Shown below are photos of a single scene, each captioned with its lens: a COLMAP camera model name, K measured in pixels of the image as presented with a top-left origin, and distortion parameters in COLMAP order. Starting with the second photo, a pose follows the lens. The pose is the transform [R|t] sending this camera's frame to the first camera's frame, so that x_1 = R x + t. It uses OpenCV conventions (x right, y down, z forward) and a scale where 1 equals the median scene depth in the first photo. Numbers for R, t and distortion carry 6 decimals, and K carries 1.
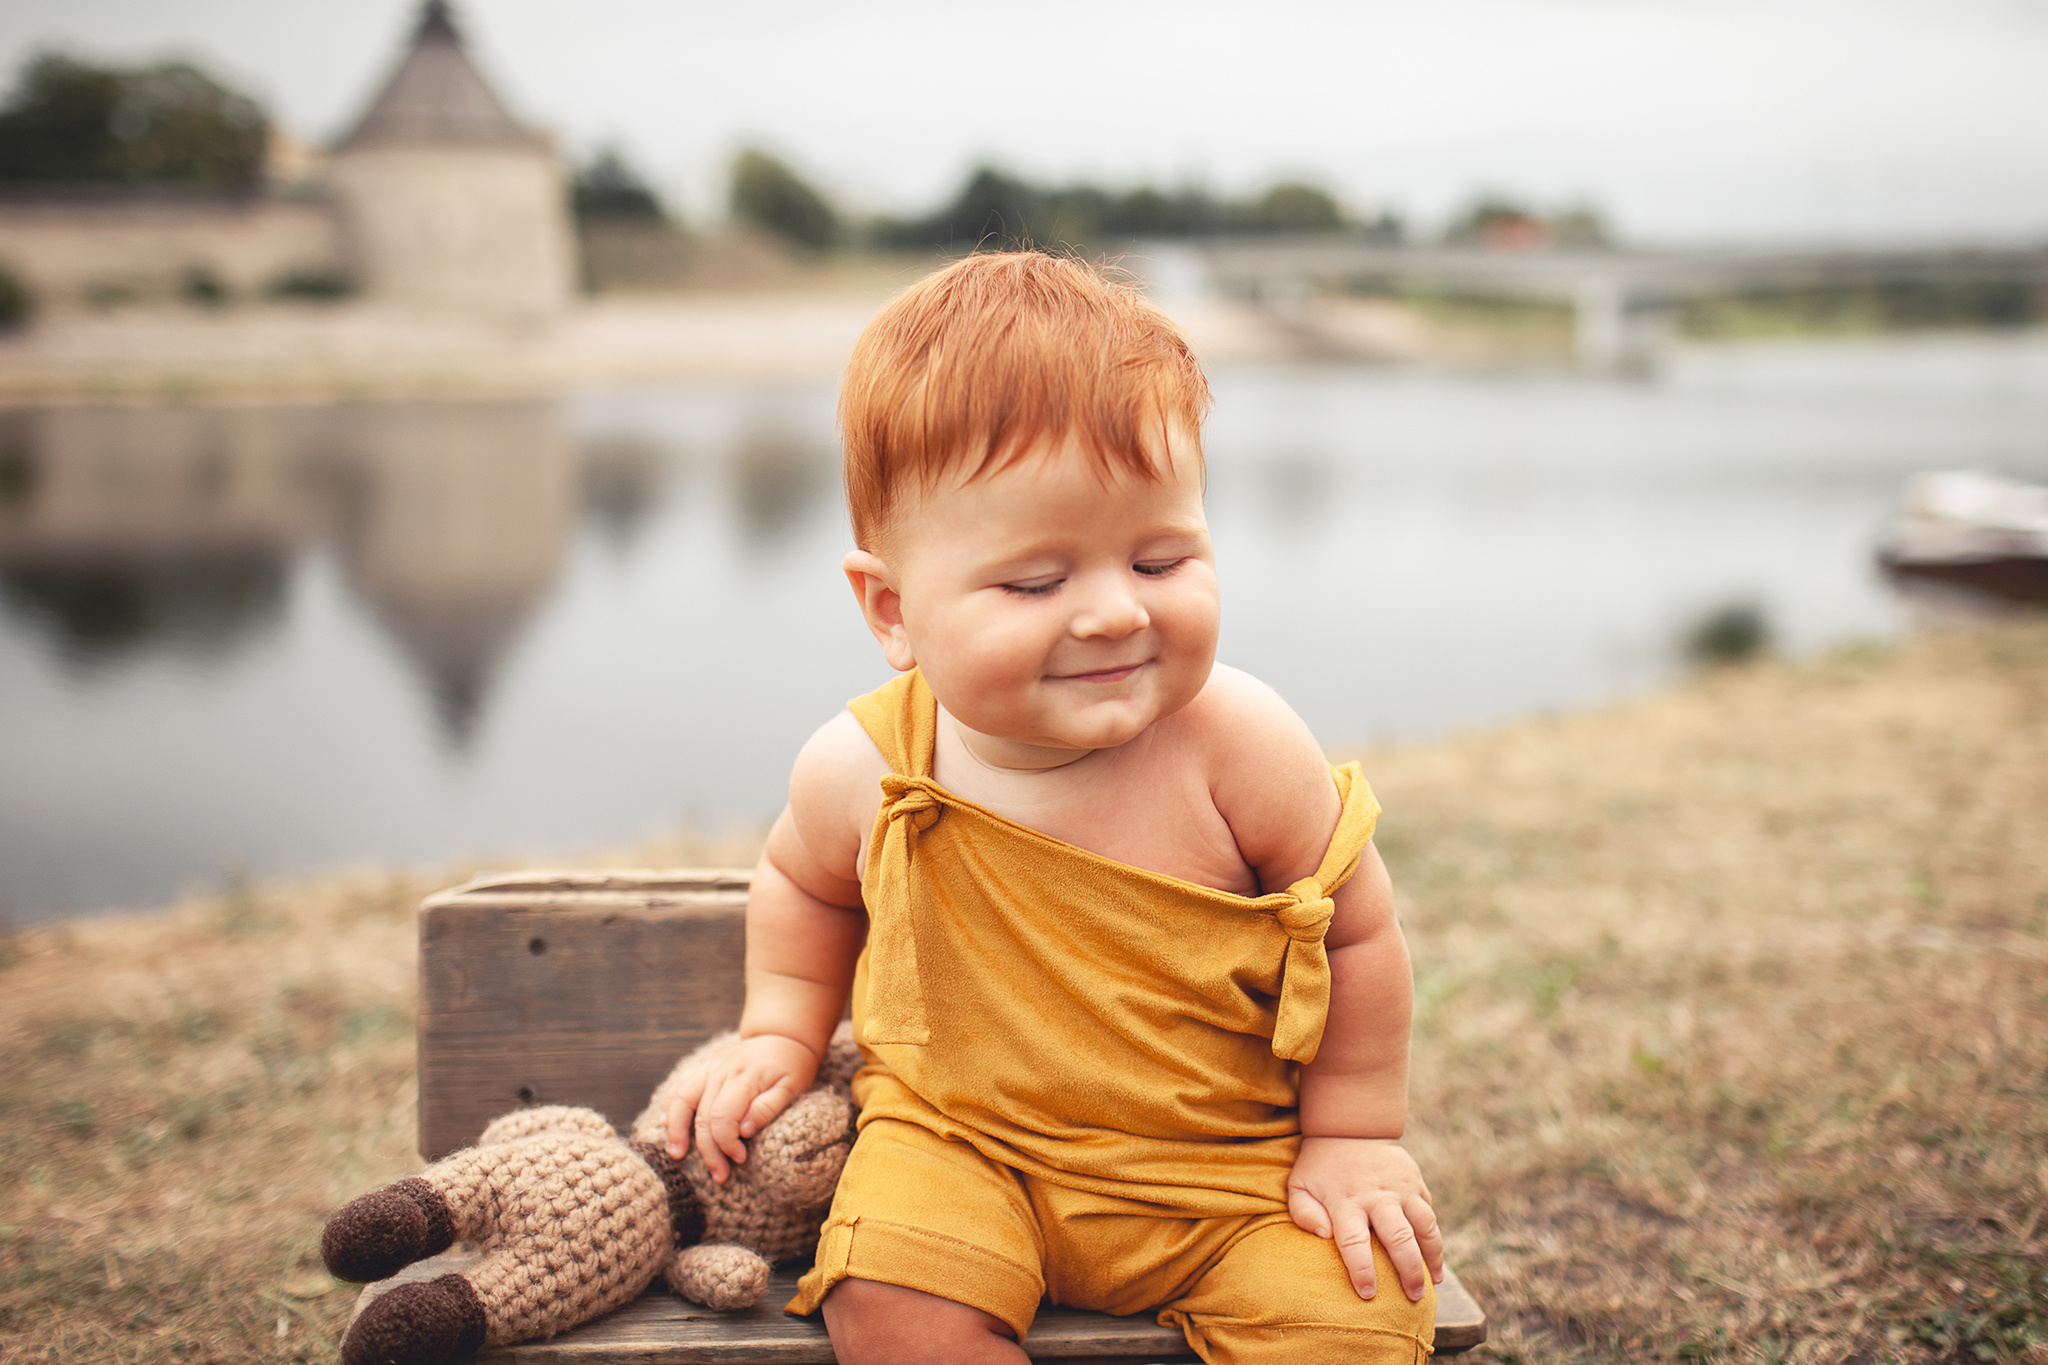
lens RADIAL K [[2069.9, 0, 1048.8], [0, 2069.9, 623.8], [0, 0, 1]] dist [-0.112787, 0.135323]
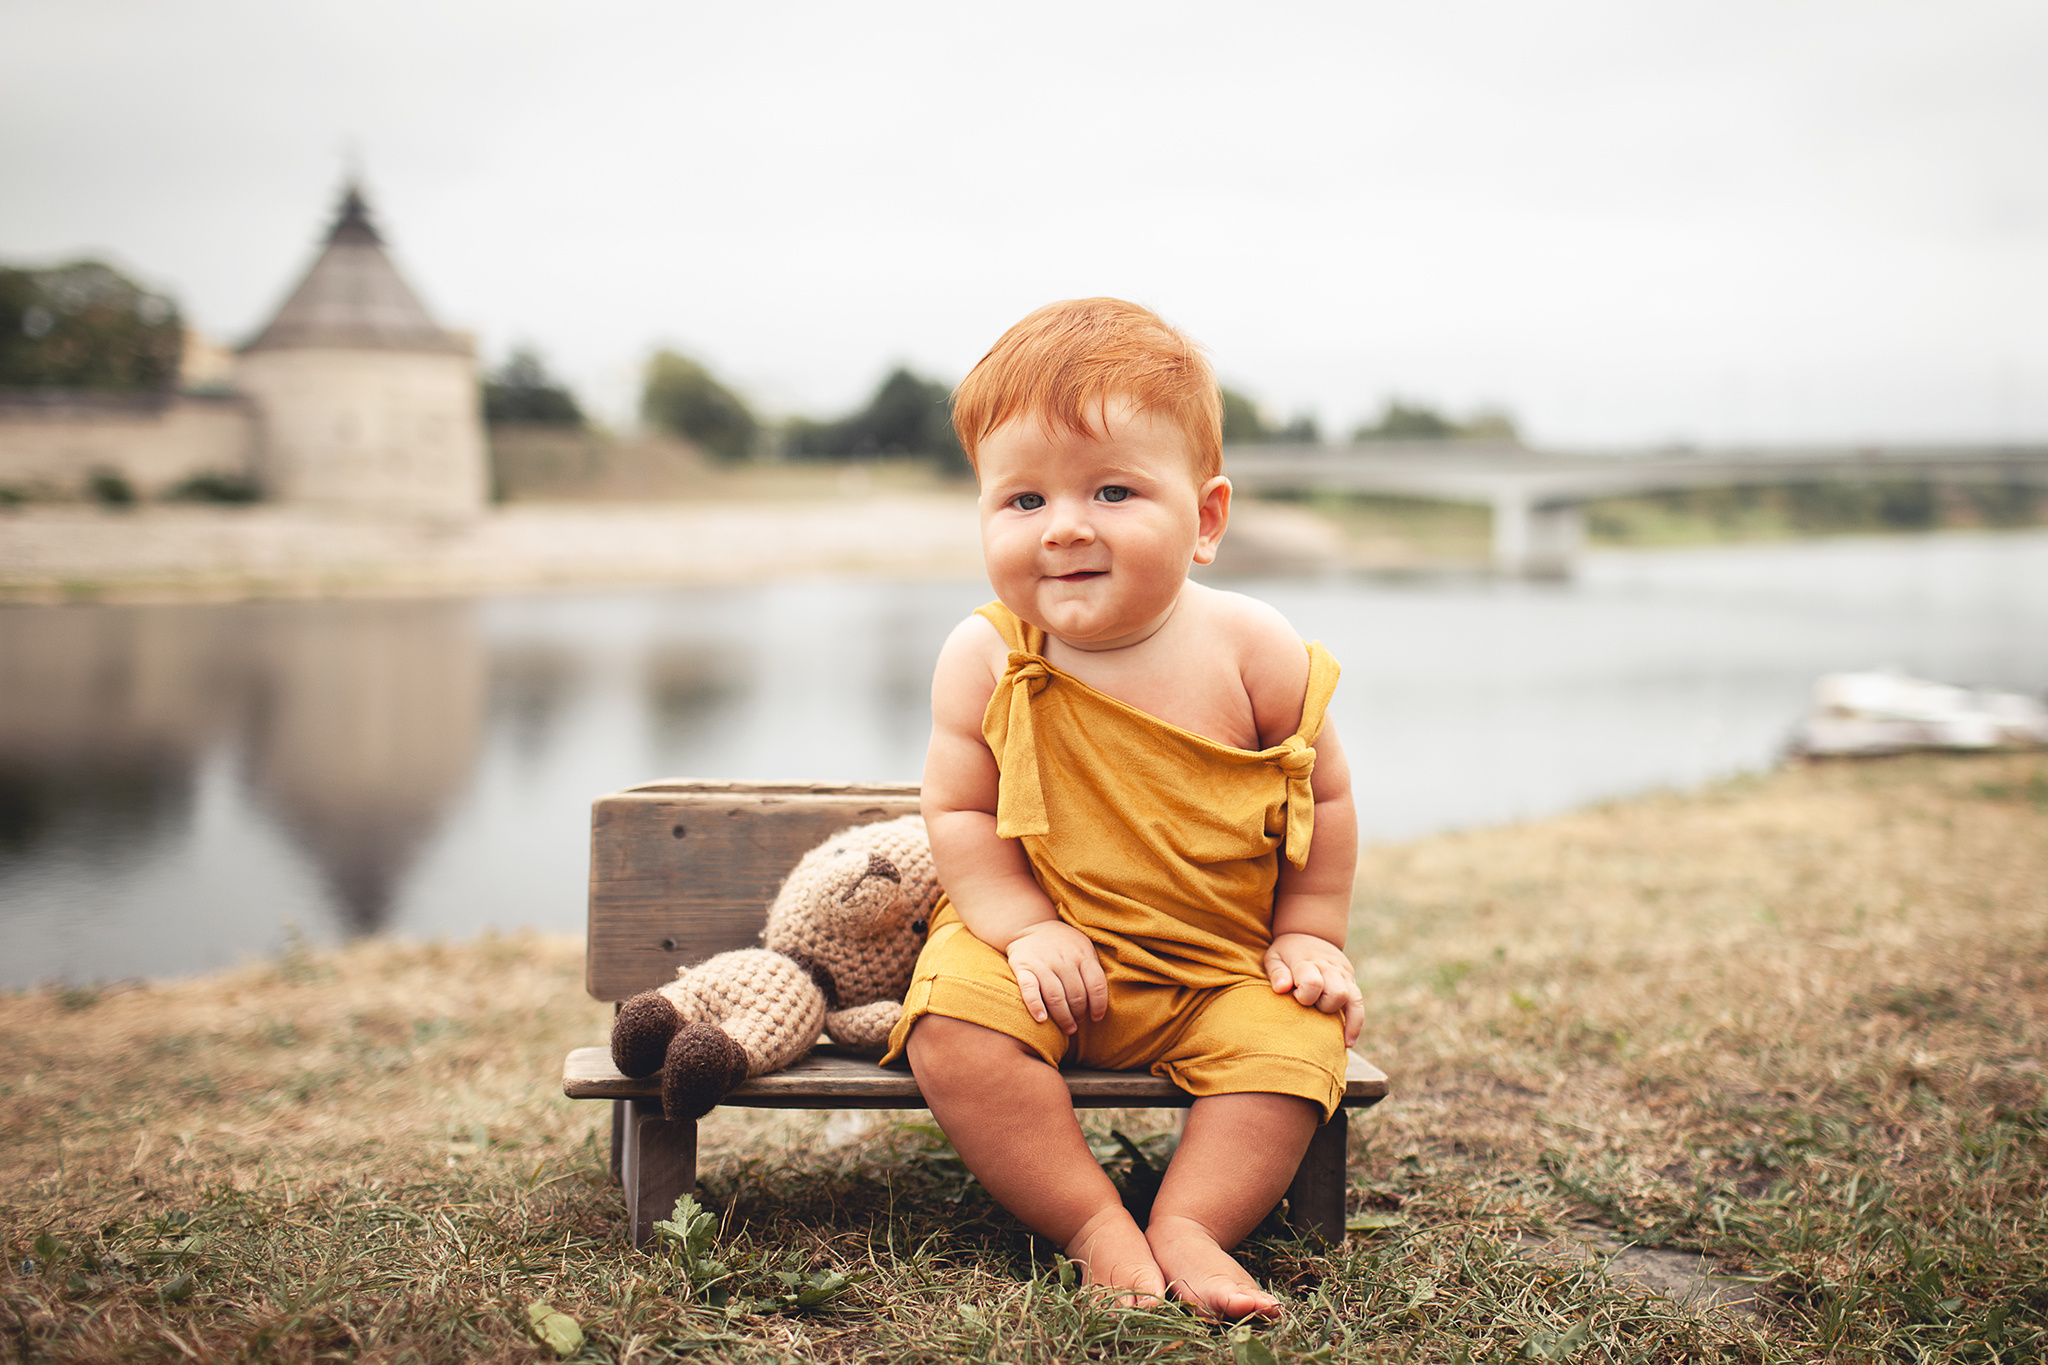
lens RADIAL K [[2147.6, 0, 1048.4], [0, 2147.6, 678.4], [0, 0, 1]] dist [-0.059593, 0.017010]
pose [[0.999043, -0.002251, 0.043678, -0.046109], [0.005894, 0.996494, -0.083454, 0.116126], [-0.043337, 0.083632, 0.995554, -0.270866]]
